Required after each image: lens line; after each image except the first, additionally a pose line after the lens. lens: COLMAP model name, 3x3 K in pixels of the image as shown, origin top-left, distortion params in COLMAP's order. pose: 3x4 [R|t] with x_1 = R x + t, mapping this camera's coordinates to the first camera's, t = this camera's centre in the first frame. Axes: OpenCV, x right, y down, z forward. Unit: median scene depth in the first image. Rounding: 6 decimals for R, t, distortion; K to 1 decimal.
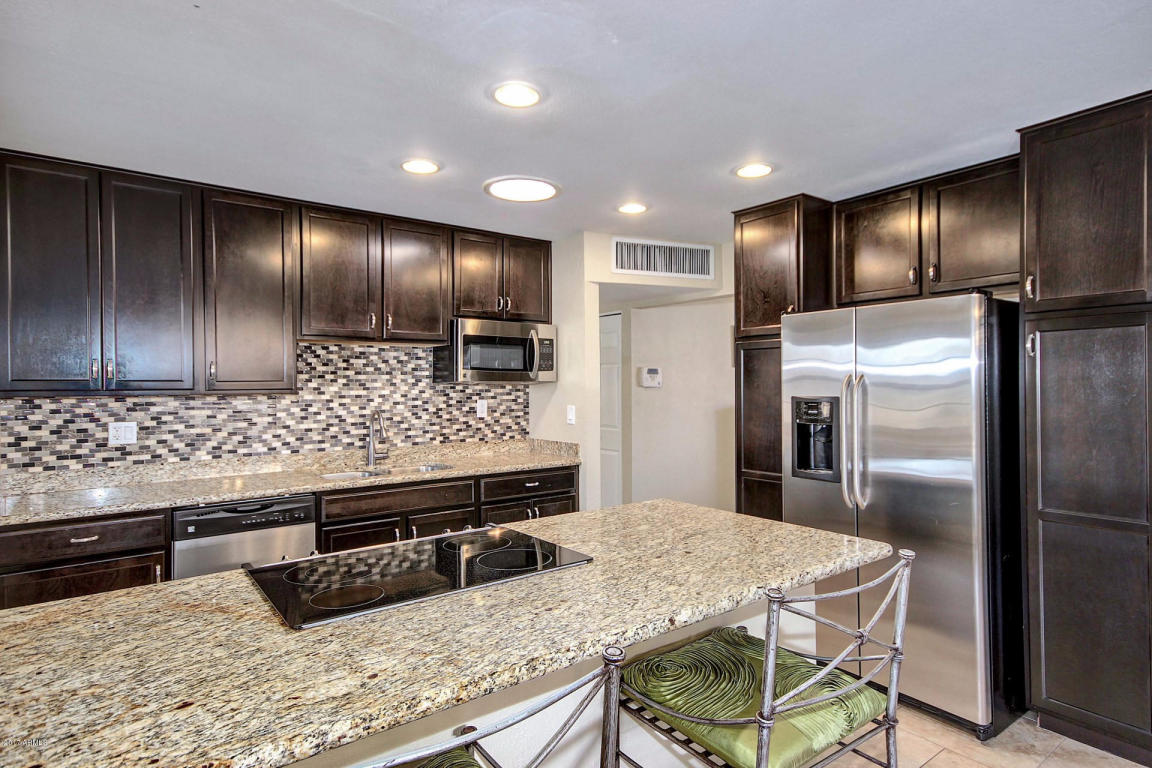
lens RADIAL K [[626.7, 0, 598.0], [0, 626.7, 382.9], [0, 0, 1]] dist [0.013800, 0.007923]
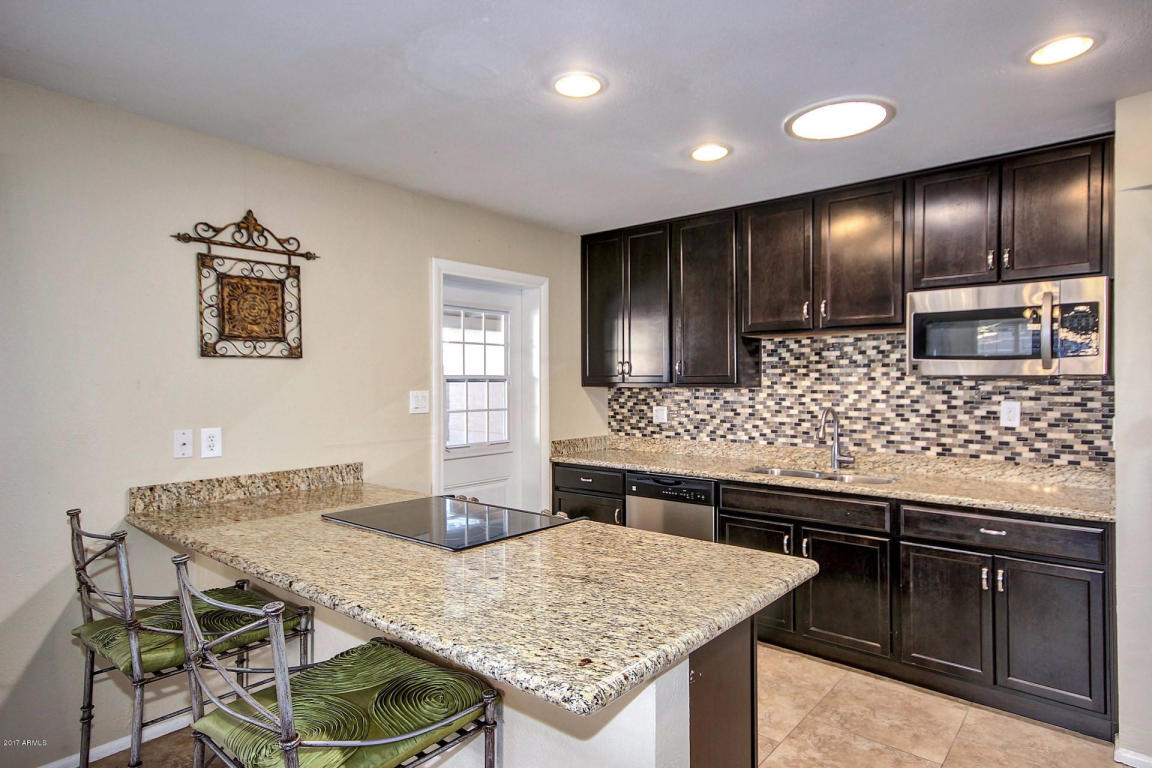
lens RADIAL K [[658.0, 0, 577.0], [0, 658.0, 383.8], [0, 0, 1]] dist [0.022012, 0.002263]
pose [[0.198506, 0.009407, -0.980055, 0.534597], [0.002688, 0.999945, 0.010142, -0.001164], [0.980096, -0.004648, 0.198470, 0.480049]]
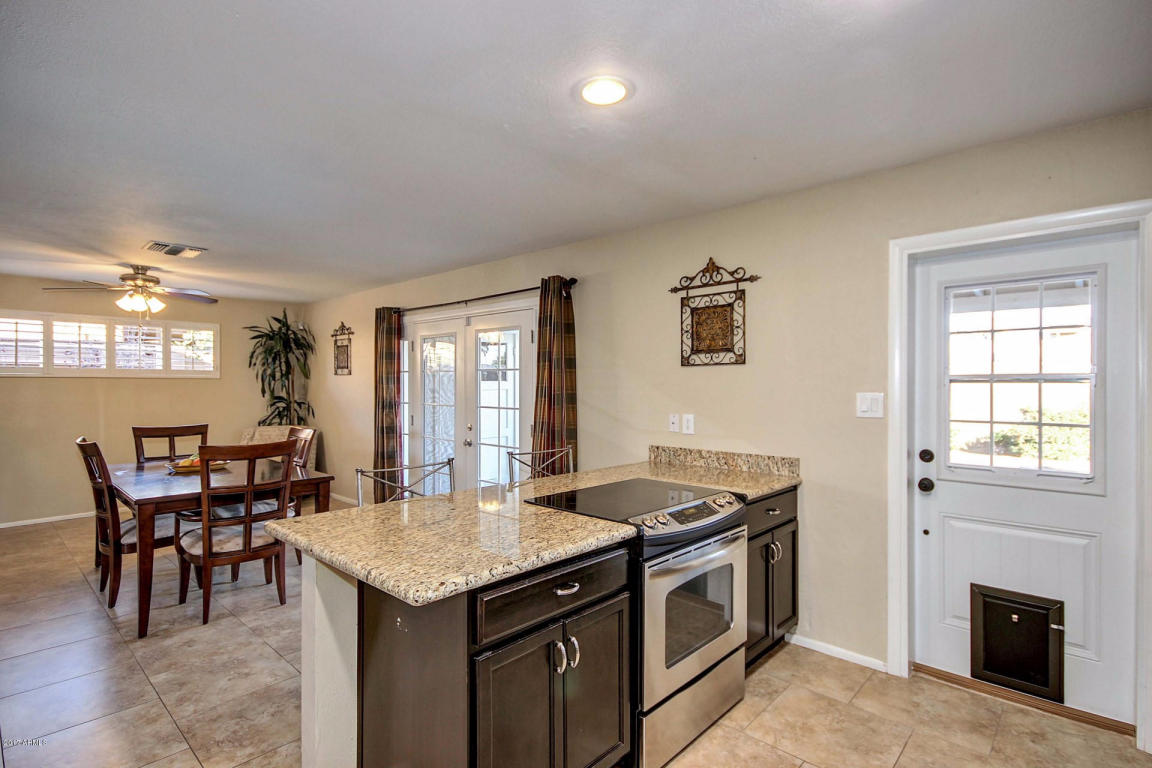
lens RADIAL K [[563.2, 0, 583.8], [0, 563.2, 386.0], [0, 0, 1]] dist [0.011483, 0.000097]
pose [[-0.987004, 0.005915, -0.160588, 0.030036], [0.005690, 0.999982, 0.001864, 0.005804], [0.160596, 0.000926, -0.987020, 1.137397]]
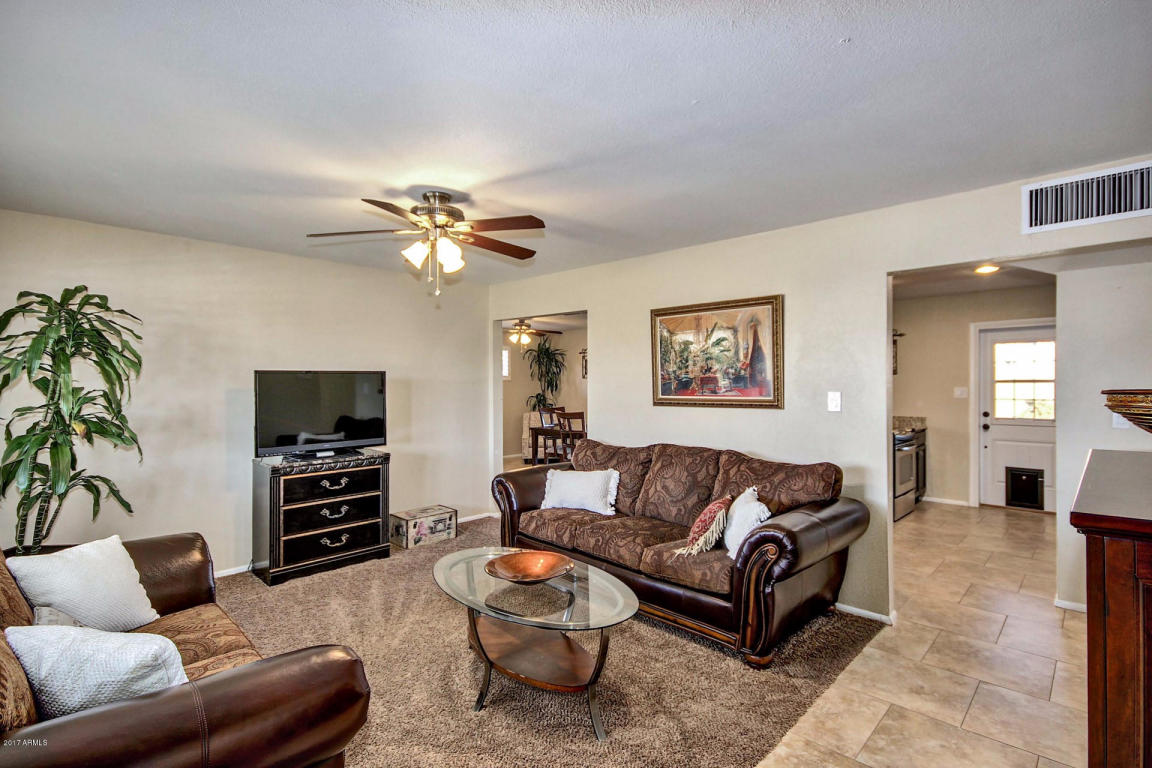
lens RADIAL K [[540.0, 0, 581.5], [0, 540.0, 382.9], [0, 0, 1]] dist [0.006244, -0.010419]
pose [[-0.991401, 0.003363, -0.130814, 0.934361], [0.004142, 0.999975, -0.005683, 0.009636], [0.130792, -0.006176, -0.991391, 1.976184]]
